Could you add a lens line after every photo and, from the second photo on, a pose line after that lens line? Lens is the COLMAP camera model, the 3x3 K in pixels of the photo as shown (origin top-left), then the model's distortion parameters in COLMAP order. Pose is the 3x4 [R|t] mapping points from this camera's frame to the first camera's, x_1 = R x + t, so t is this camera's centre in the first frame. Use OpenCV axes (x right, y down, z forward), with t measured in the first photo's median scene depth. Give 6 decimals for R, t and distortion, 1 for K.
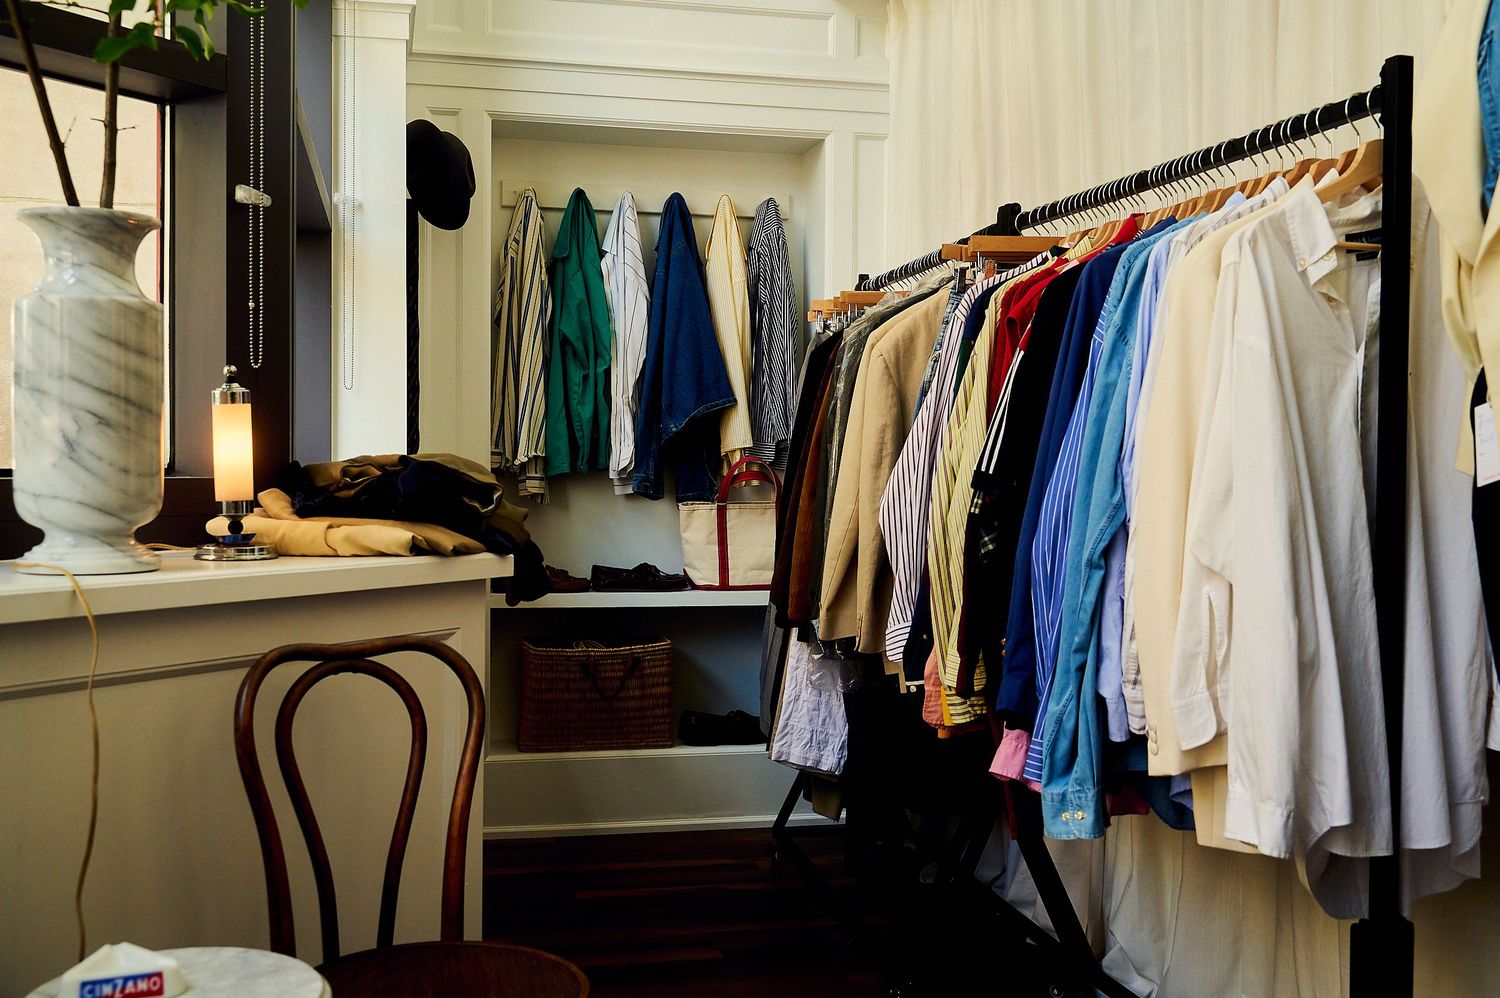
lens RADIAL K [[1551.9, 0, 749.8], [0, 1551.9, 529.3], [0, 0, 1]] dist [-0.020850, -0.023748]
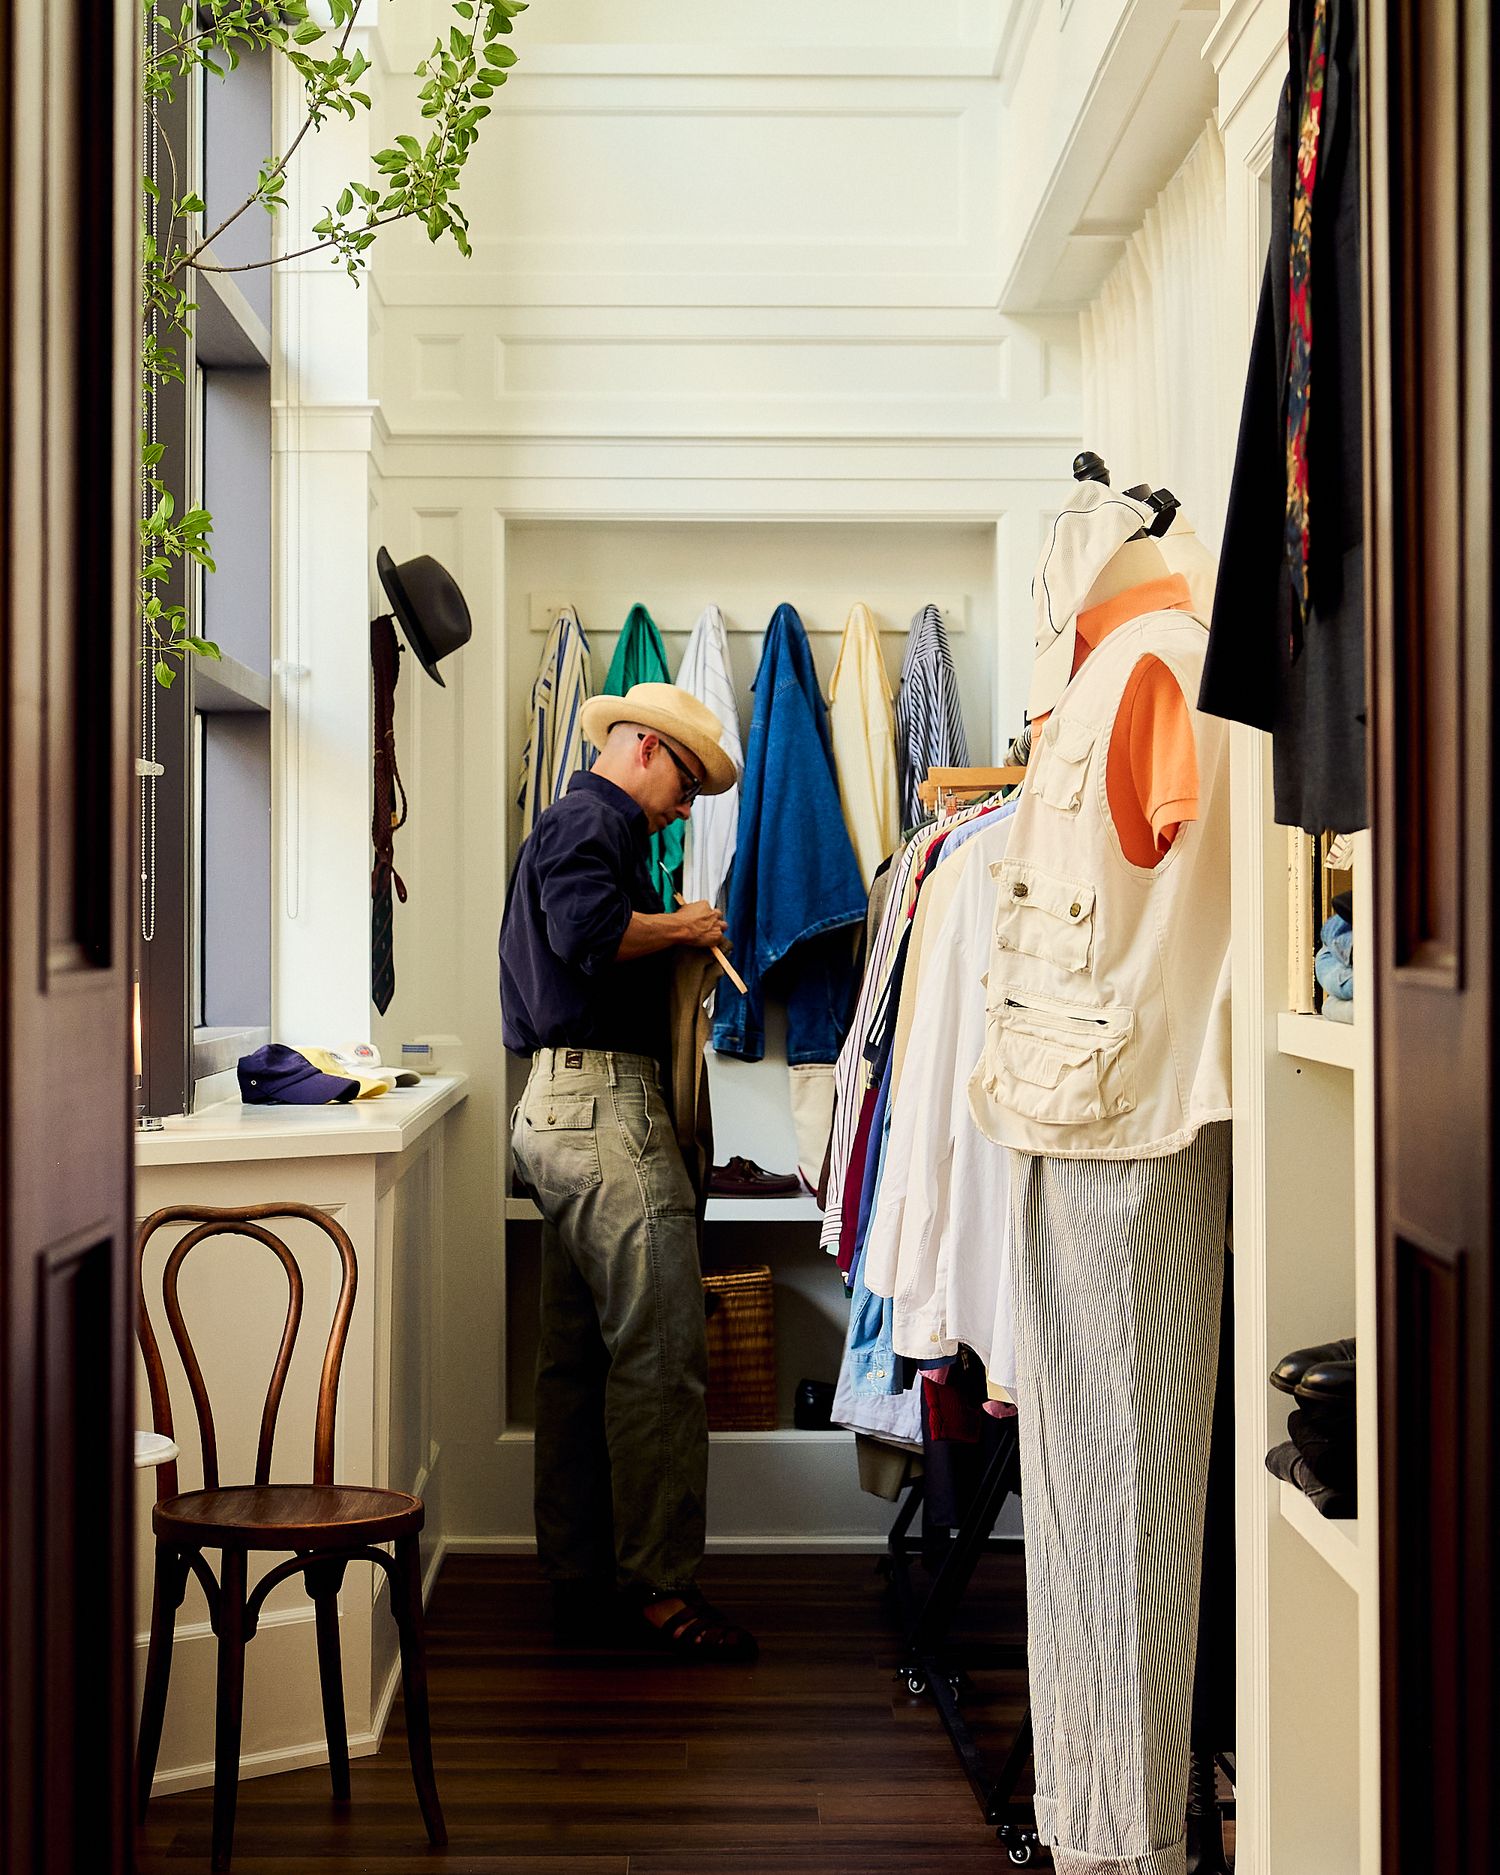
lens RADIAL K [[4235.5, 0, 750.0], [0, 4235.5, 937.5], [0, 0, 1]] dist [-0.101131, -0.174351]
pose [[0.981680, -0.011255, -0.190206, 0.295129], [0.003218, 0.999091, -0.042509, 0.005092], [0.190511, 0.041118, 0.980824, -0.820541]]
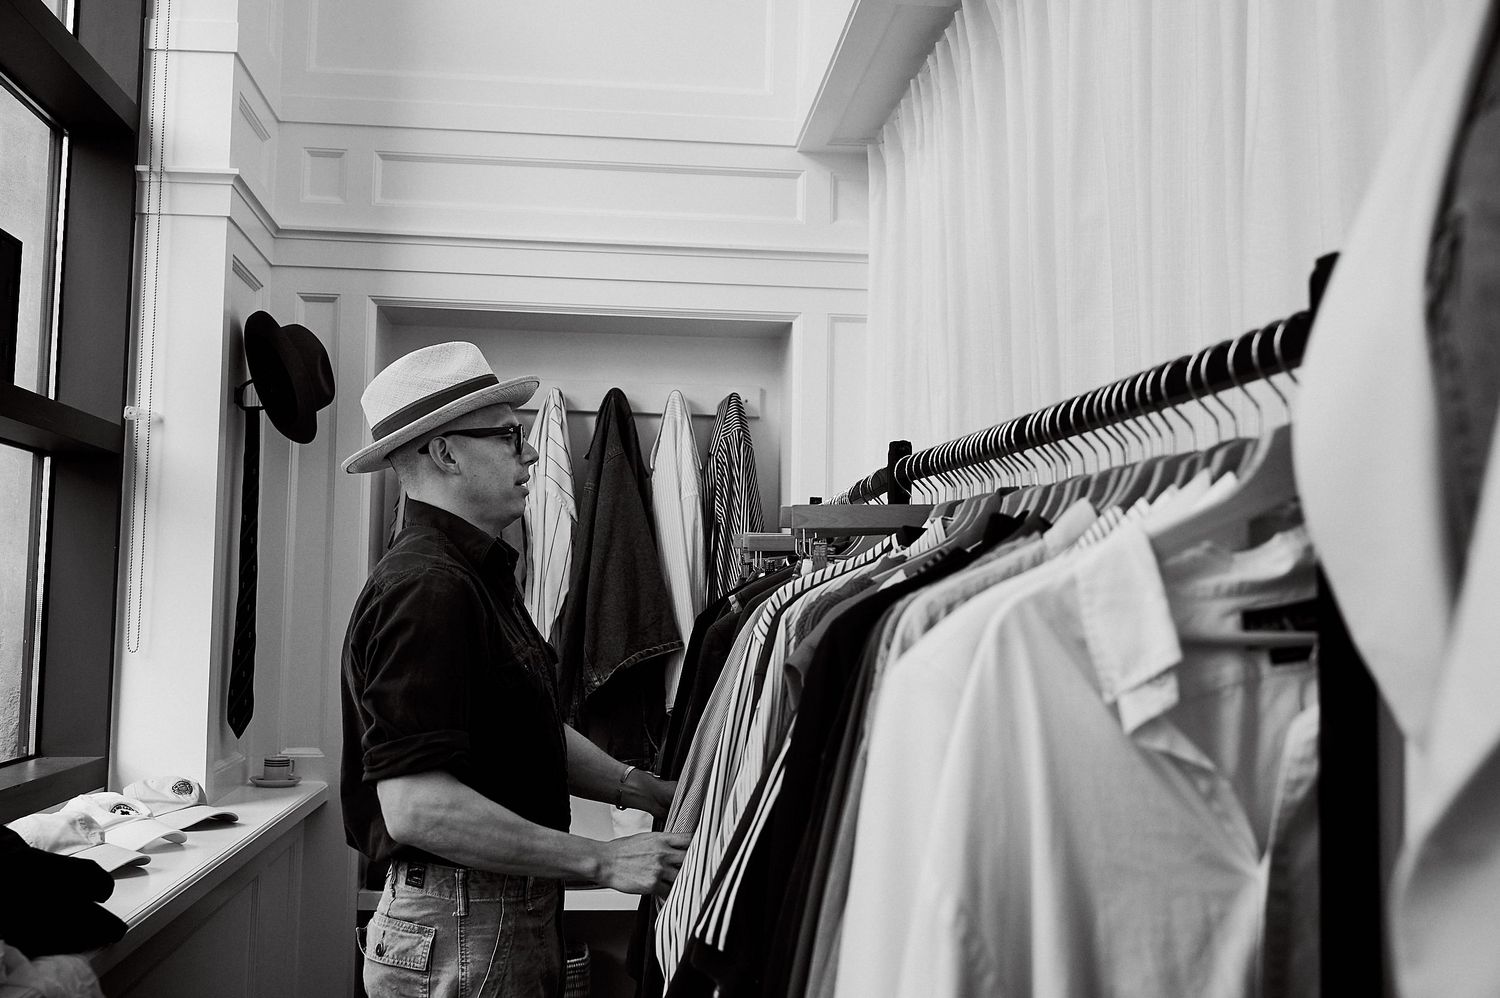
lens RADIAL K [[1585.8, 0, 744.1], [0, 1585.8, 497.4], [0, 0, 1]] dist [-0.008628, 0.005831]
pose [[0.993767, -0.001497, -0.111465, 0.117753], [-0.011127, 0.993583, -0.112553, -0.069146], [0.110919, 0.113092, 0.987374, 0.196093]]
